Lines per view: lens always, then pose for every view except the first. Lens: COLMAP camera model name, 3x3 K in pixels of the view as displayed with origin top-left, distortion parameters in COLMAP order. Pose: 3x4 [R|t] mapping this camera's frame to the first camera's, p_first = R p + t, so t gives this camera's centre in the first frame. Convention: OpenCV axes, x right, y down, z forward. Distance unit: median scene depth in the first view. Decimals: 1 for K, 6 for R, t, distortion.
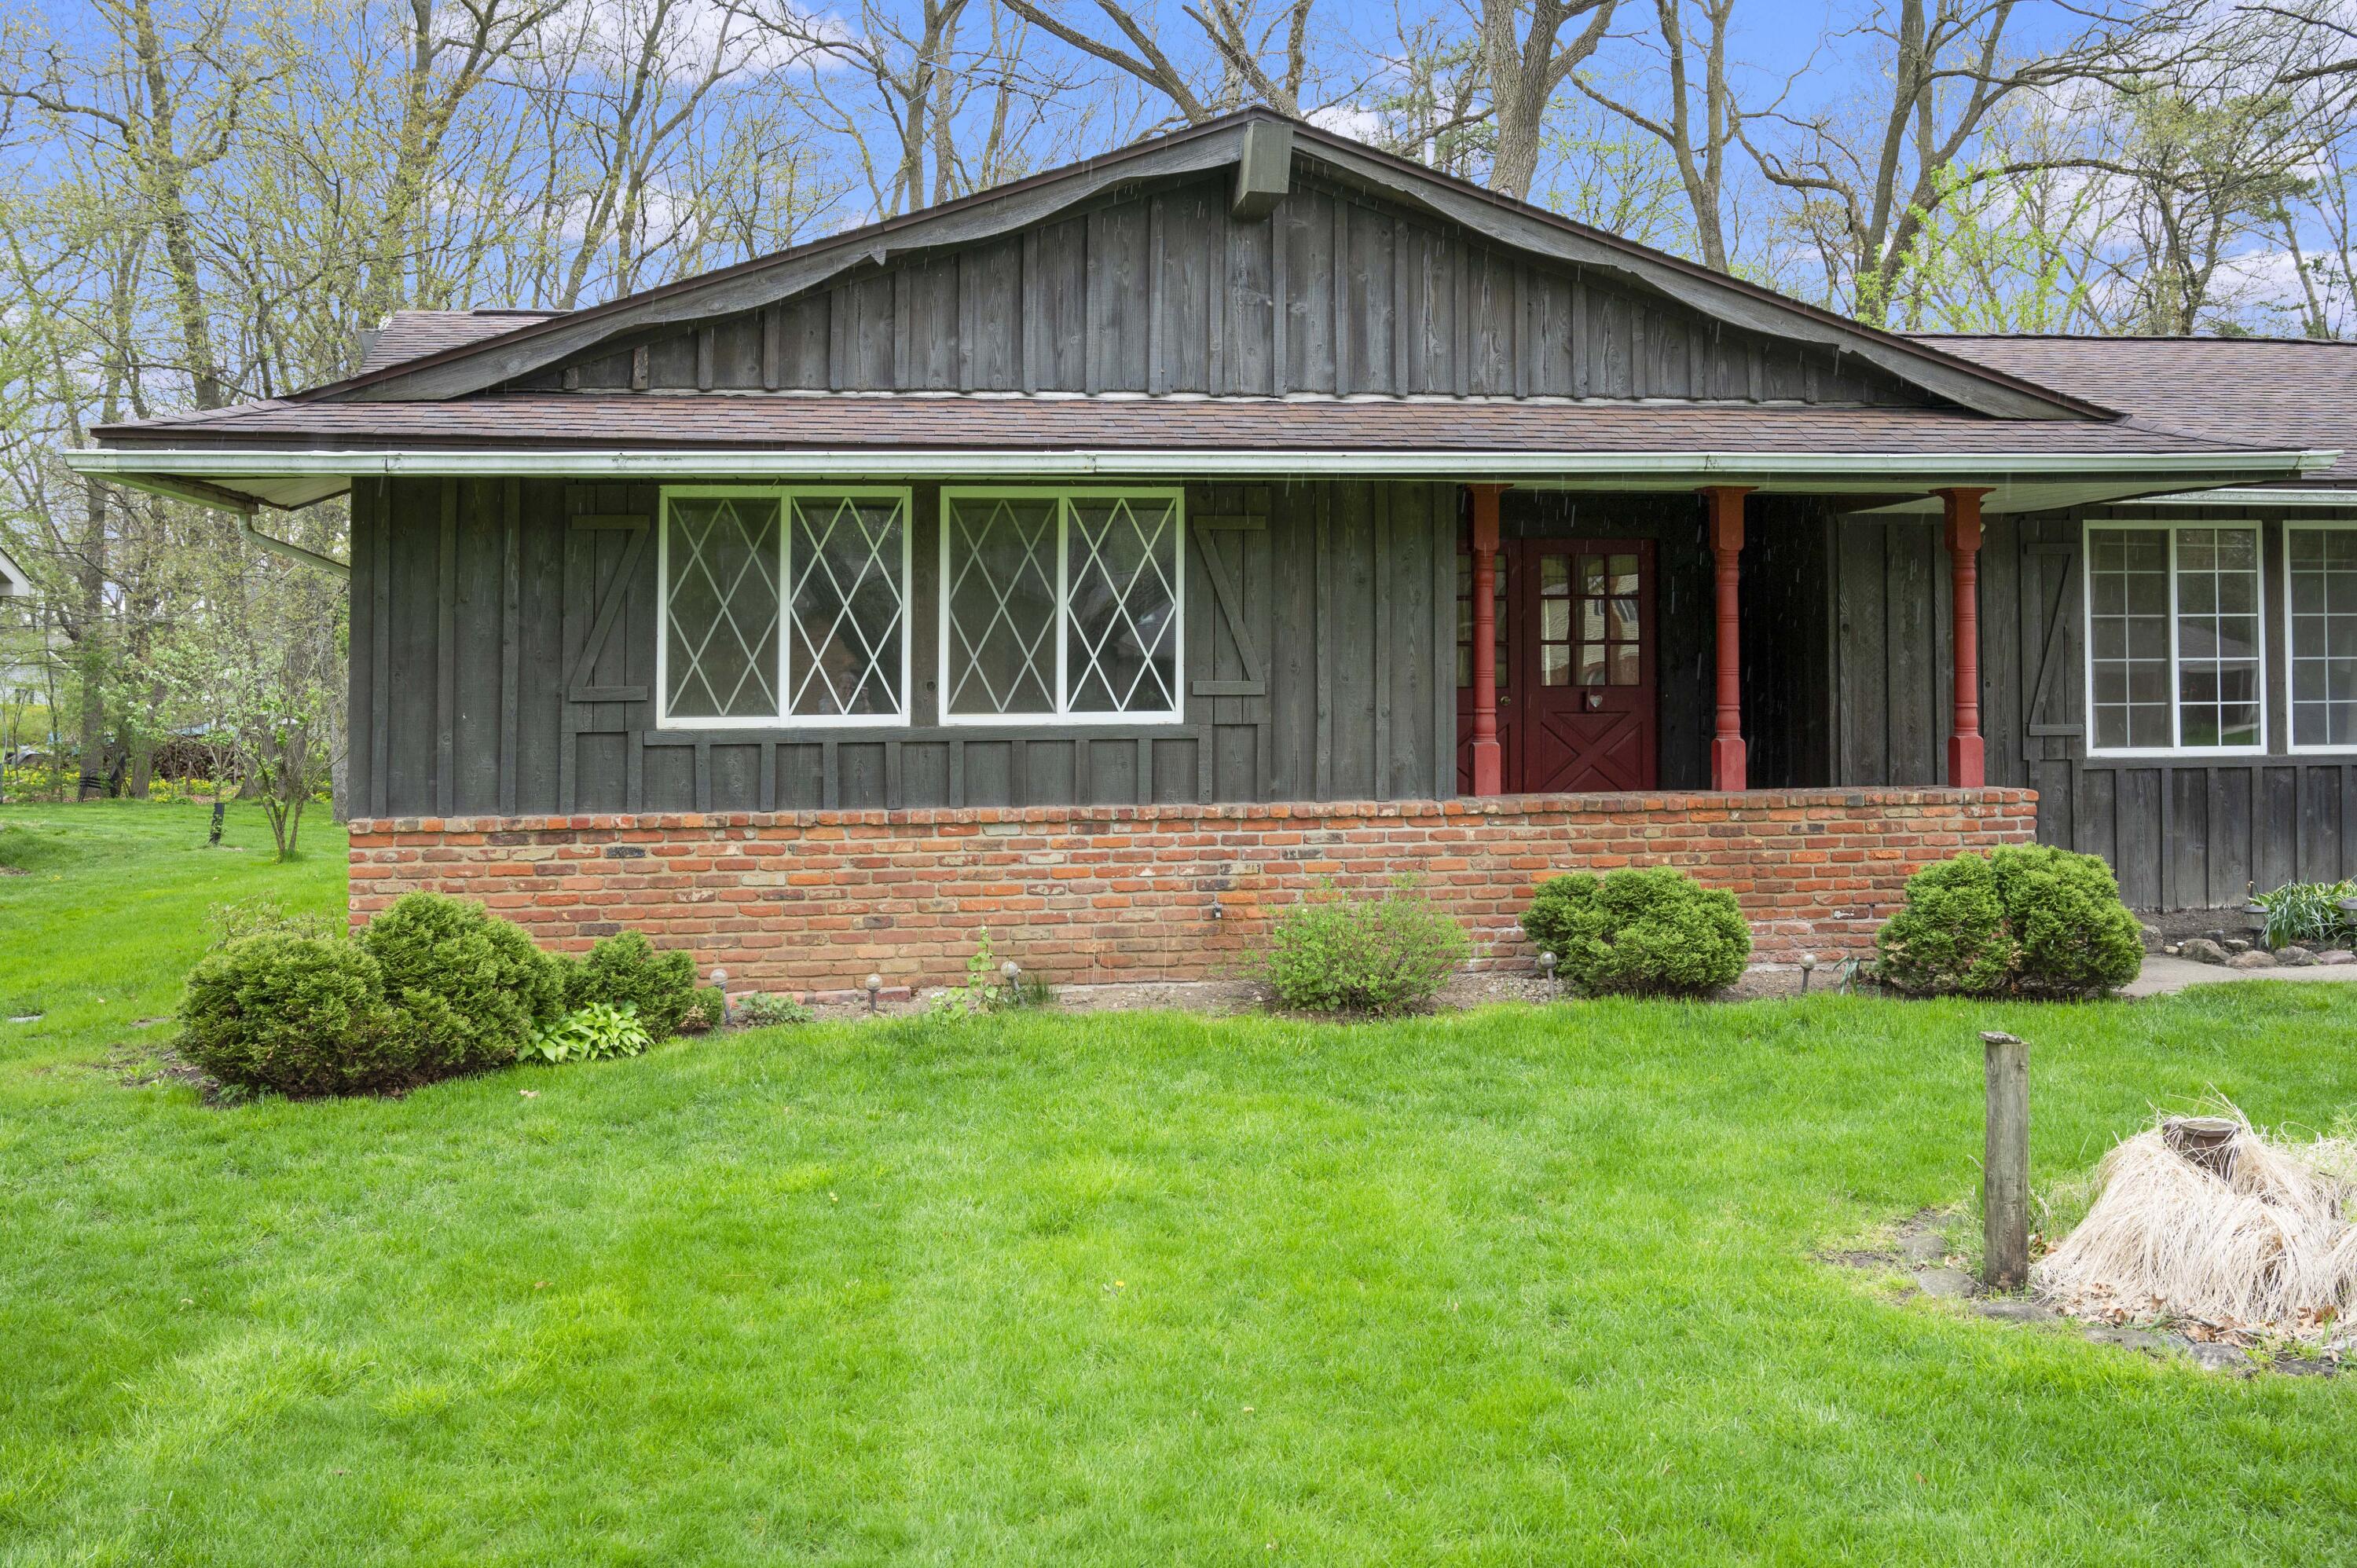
lens RADIAL K [[1954.4, 0, 1153.8], [0, 1954.4, 649.8], [0, 0, 1]] dist [0.010915, -0.009932]
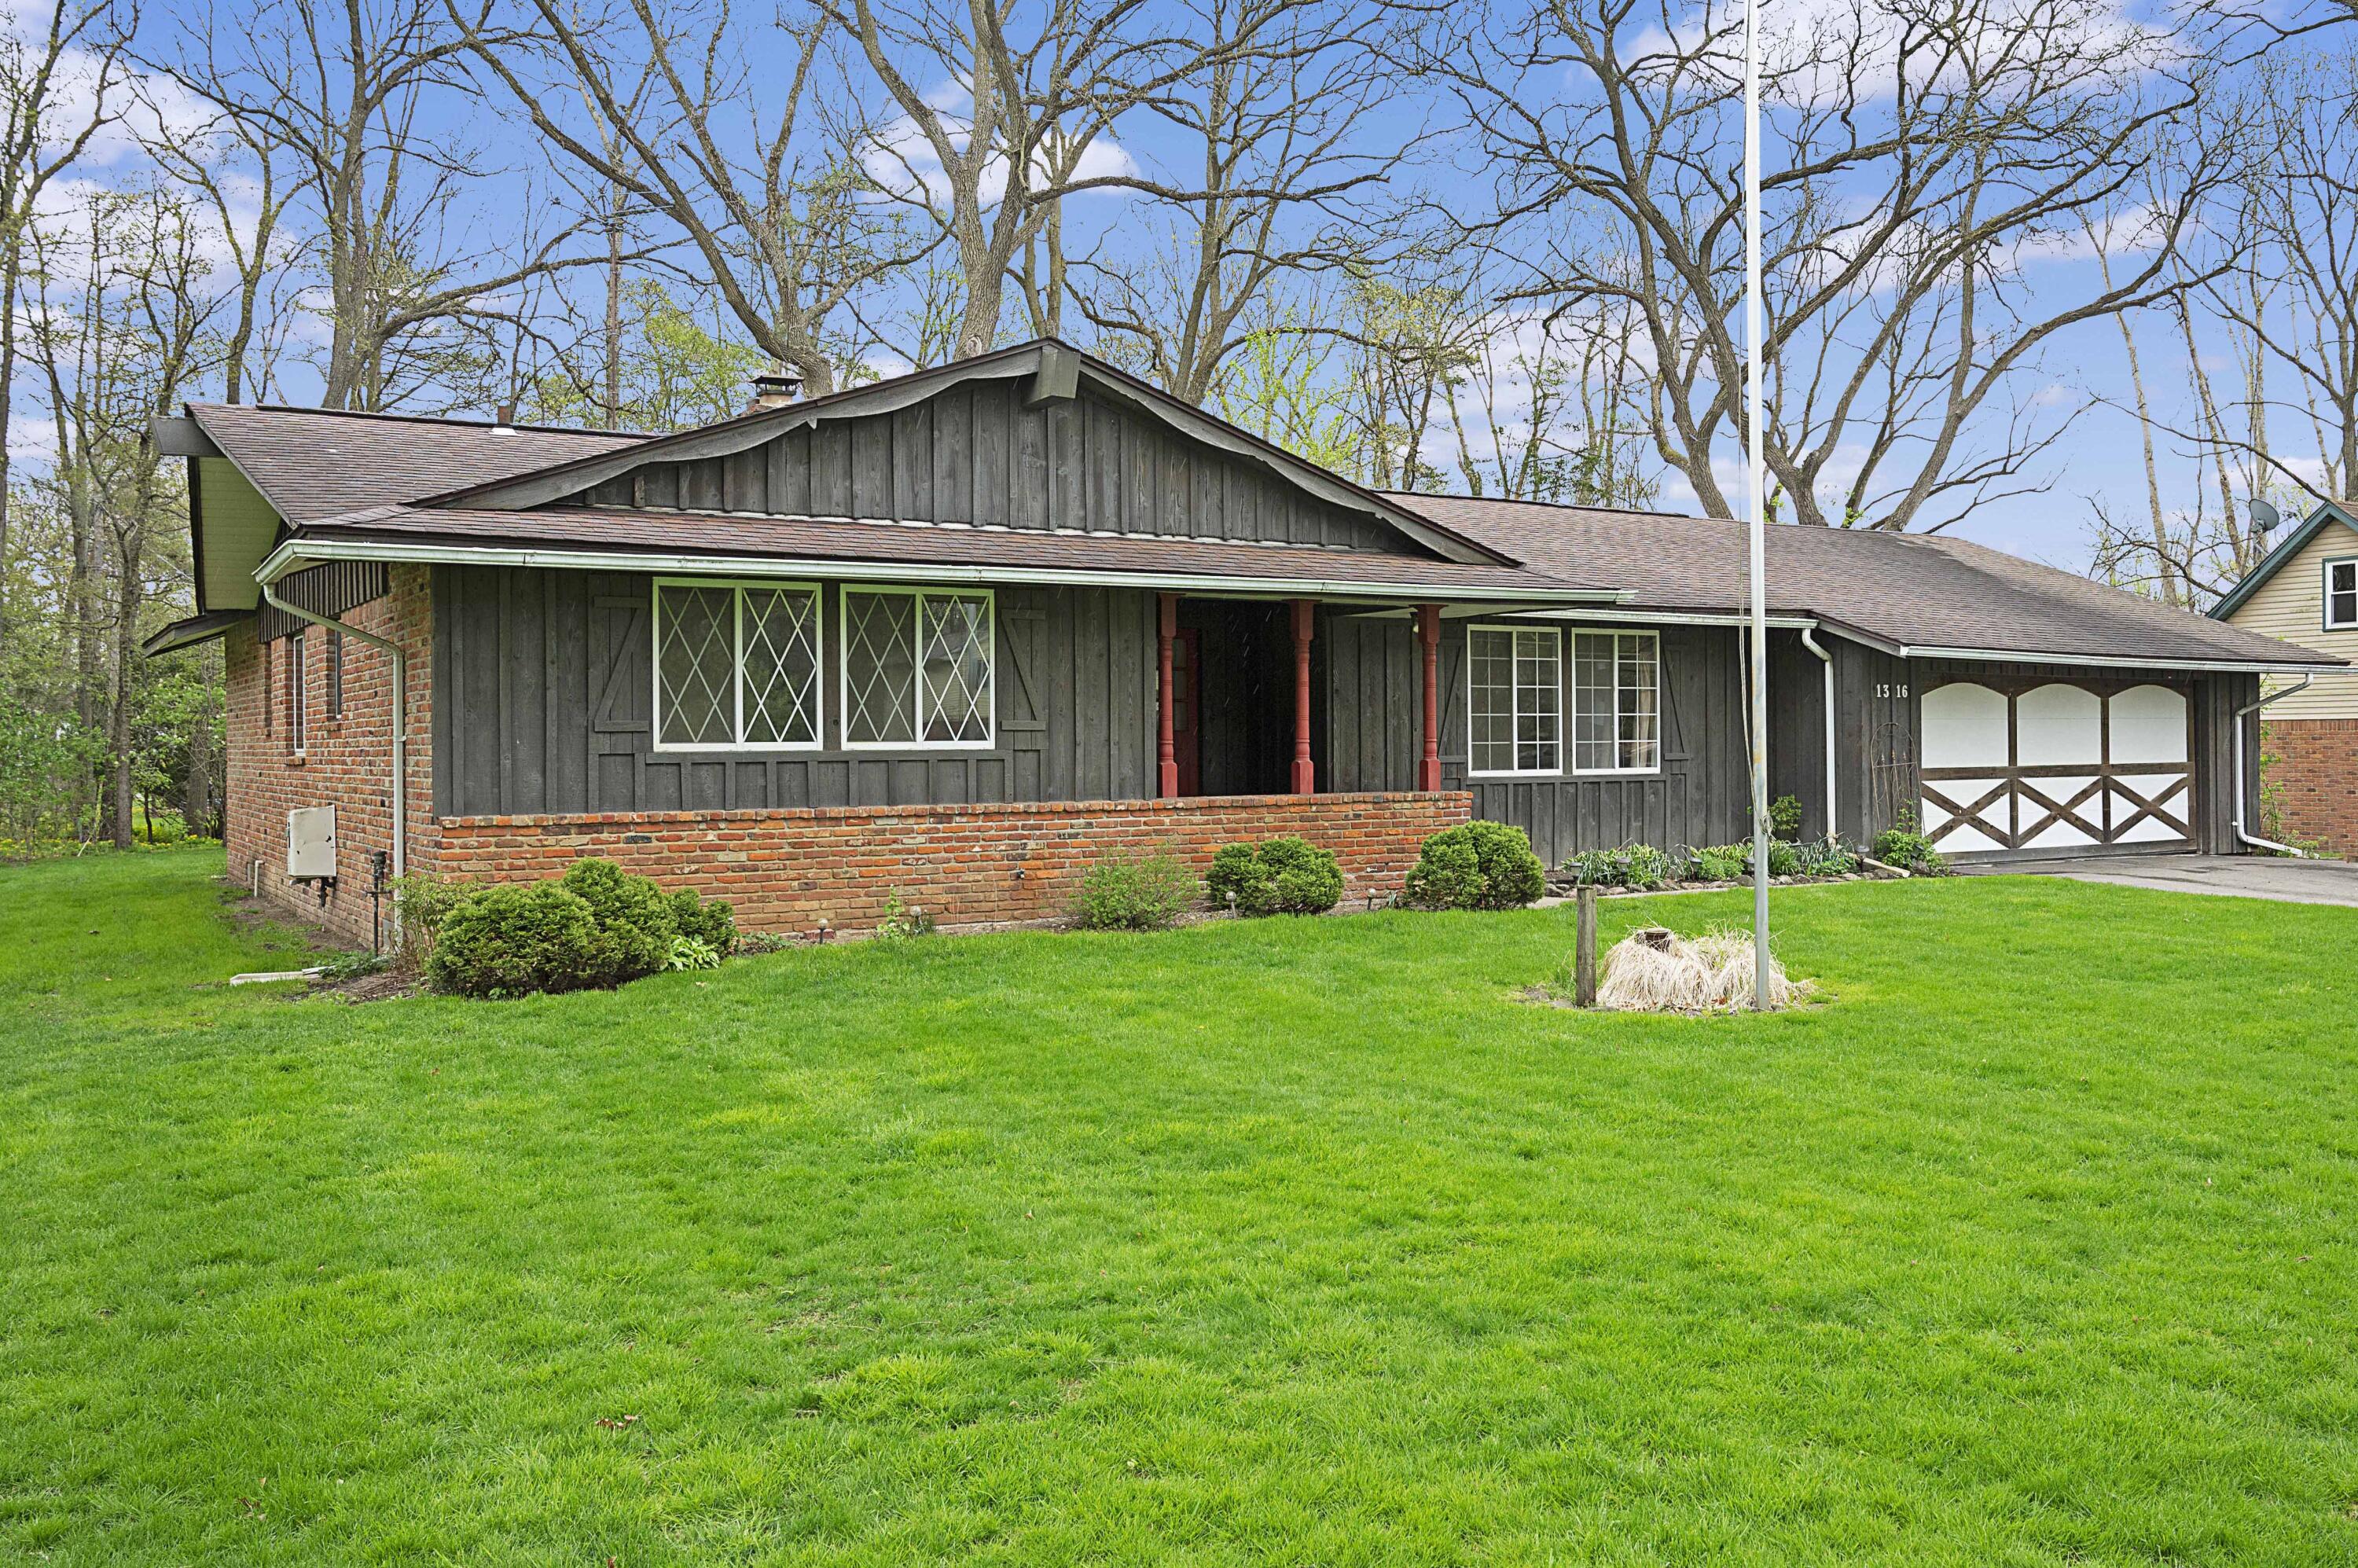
lens RADIAL K [[1847.4, 0, 1180.0], [0, 1847.4, 779.3], [0, 0, 1]] dist [0.005112, -0.010965]
pose [[0.920901, -0.006619, 0.389741, -0.404349], [-0.006387, 0.999465, 0.032065, 0.014816], [-0.389745, -0.032019, 0.920366, -0.347966]]
